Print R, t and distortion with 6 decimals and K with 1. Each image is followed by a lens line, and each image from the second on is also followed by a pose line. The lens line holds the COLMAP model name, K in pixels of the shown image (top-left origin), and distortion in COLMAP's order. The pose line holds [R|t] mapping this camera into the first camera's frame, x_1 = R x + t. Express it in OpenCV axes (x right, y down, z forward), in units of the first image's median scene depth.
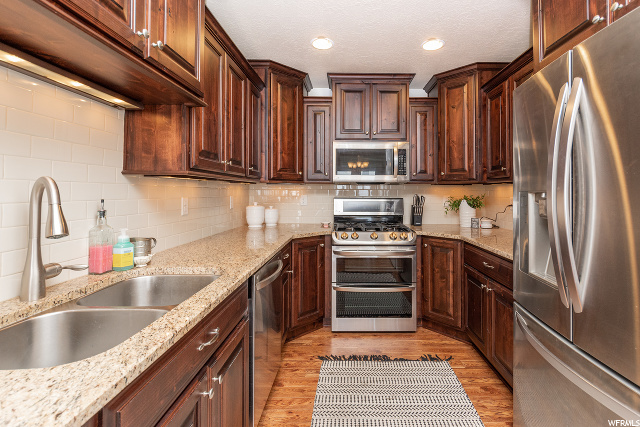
lens RADIAL K [[288.4, 0, 331.9], [0, 288.4, 189.0], [0, 0, 1]] dist [-0.002020, -0.000627]
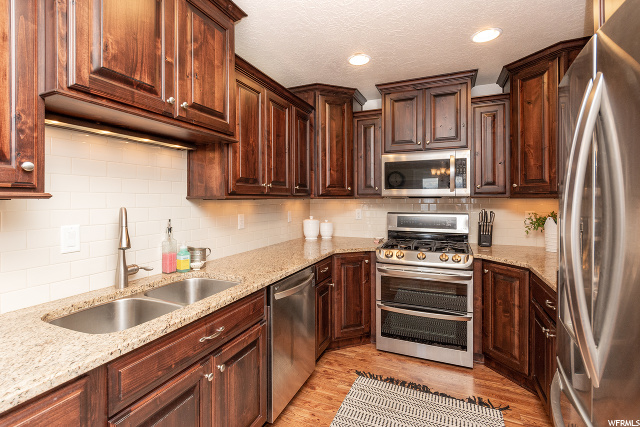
lens RADIAL K [[288.4, 0, 302.8], [0, 288.4, 202.0], [0, 0, 1]] dist [-0.002020, -0.000627]
pose [[0.914495, -0.007790, -0.404521, 0.193336], [0.015047, 0.999778, 0.014764, -0.032896], [0.404317, -0.019589, 0.914409, 0.003203]]
